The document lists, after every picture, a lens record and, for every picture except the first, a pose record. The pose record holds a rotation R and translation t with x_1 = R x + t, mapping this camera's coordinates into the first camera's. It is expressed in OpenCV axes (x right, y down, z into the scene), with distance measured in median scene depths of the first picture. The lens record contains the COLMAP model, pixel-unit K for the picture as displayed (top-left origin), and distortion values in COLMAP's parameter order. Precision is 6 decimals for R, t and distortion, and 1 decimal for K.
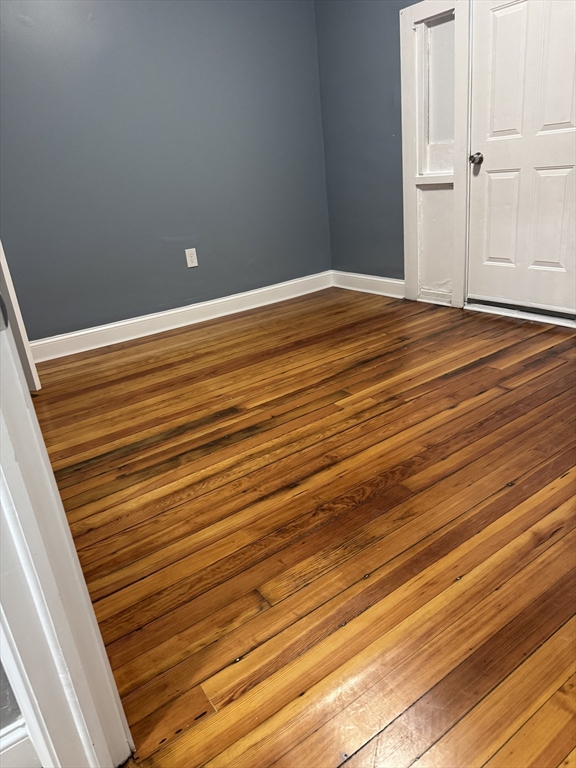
lens RADIAL K [[535.9, 0, 271.6], [0, 535.9, 379.5], [0, 0, 1]] dist [0.101657, -0.138257]
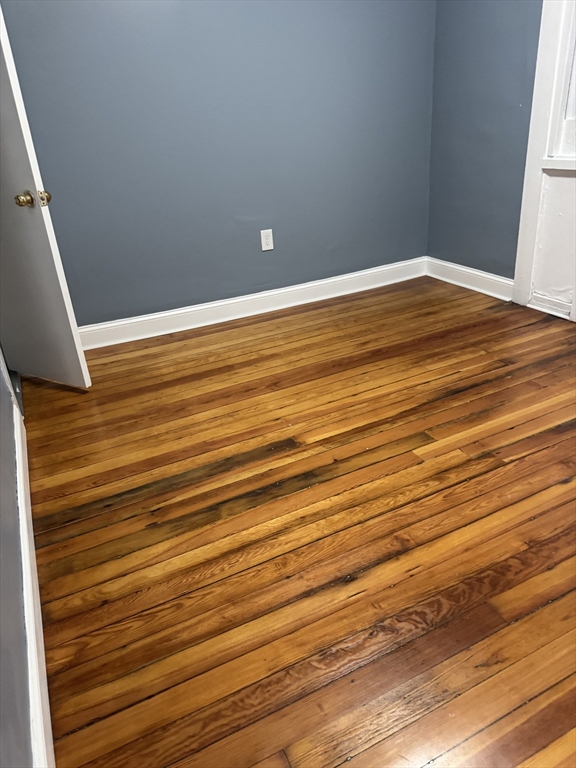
lens RADIAL K [[535.9, 0, 271.6], [0, 535.9, 379.5], [0, 0, 1]] dist [0.101657, -0.138257]
pose [[0.986066, 0.093593, -0.137530, 0.007736], [-0.081790, 0.992657, 0.089117, -0.129776], [0.144861, -0.076627, 0.986480, 0.167753]]
